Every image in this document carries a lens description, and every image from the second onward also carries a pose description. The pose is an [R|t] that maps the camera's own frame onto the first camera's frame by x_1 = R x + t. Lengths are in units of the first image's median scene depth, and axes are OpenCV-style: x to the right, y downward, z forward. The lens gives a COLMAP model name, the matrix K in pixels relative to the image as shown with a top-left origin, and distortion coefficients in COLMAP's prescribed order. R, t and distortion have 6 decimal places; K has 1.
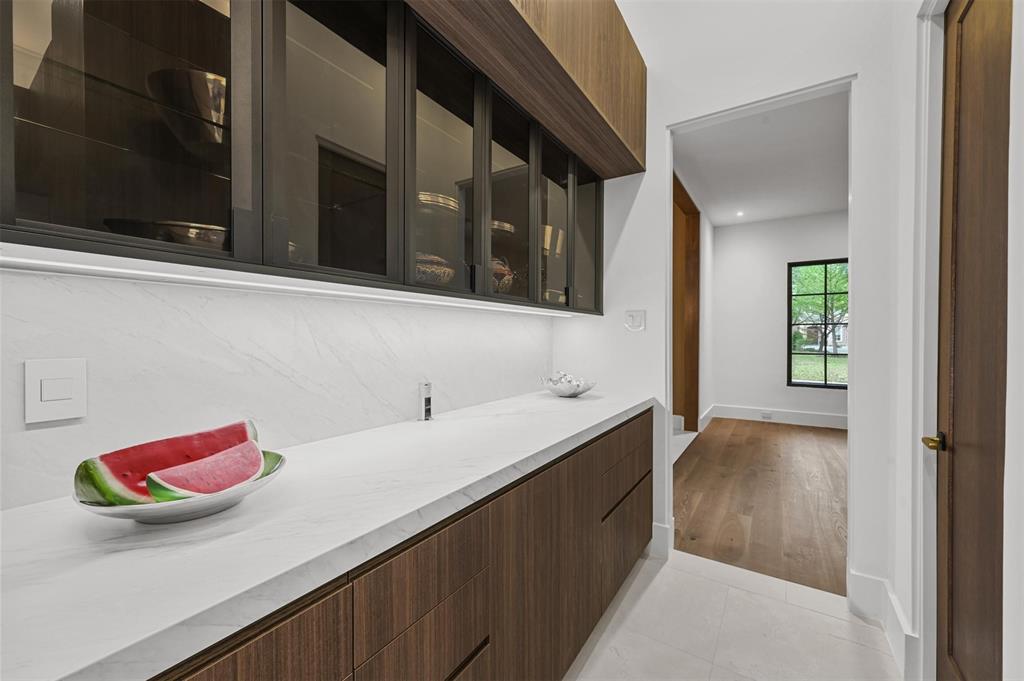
lens RADIAL K [[406.4, 0, 506.5], [0, 406.4, 338.2], [0, 0, 1]] dist [-0.000509, -0.000058]
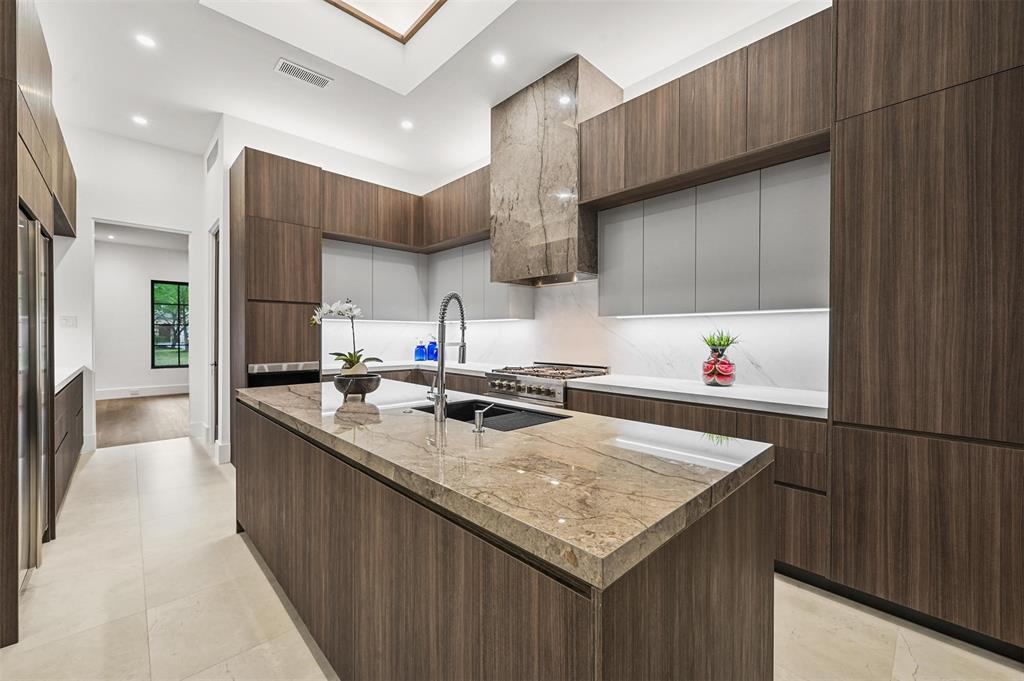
lens RADIAL K [[406.4, 0, 506.5], [0, 406.4, 338.2], [0, 0, 1]] dist [-0.000509, -0.000058]
pose [[0.223494, -0.005519, 0.974690, -0.410526], [0.000490, 0.999984, 0.005550, 0.006269], [-0.974705, -0.000763, 0.223493, -0.519168]]
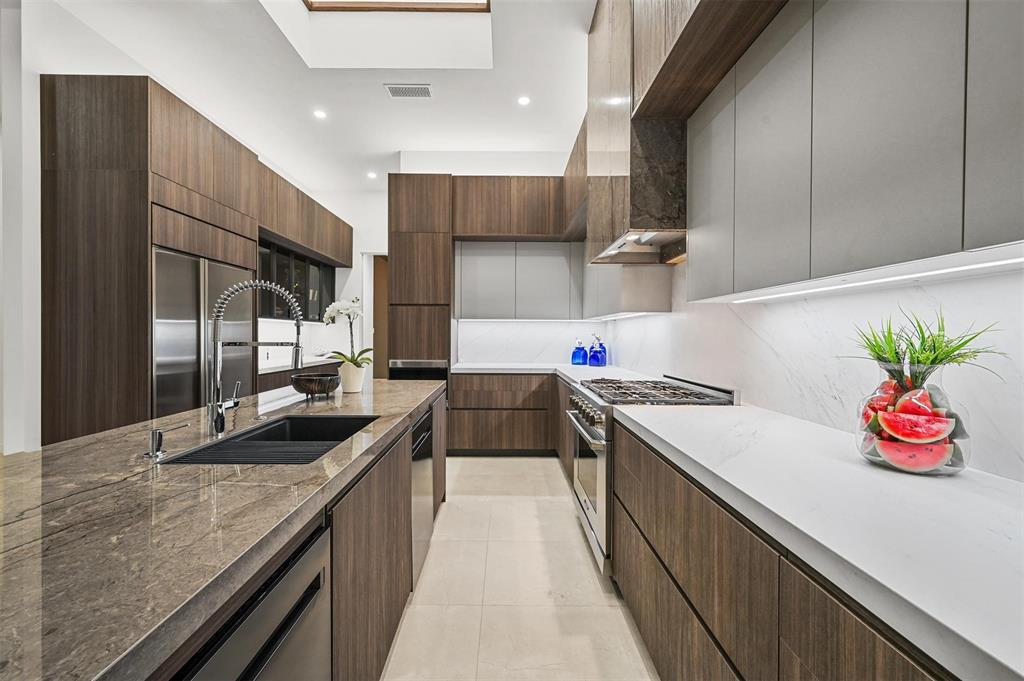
lens RADIAL K [[406.4, 0, 506.5], [0, 406.4, 338.2], [0, 0, 1]] dist [-0.000509, -0.000058]
pose [[0.828436, 0.001049, 0.560082, -0.122599], [-0.004023, 0.999984, 0.004078, 0.007522], [-0.560069, -0.005631, 0.828427, -0.713830]]
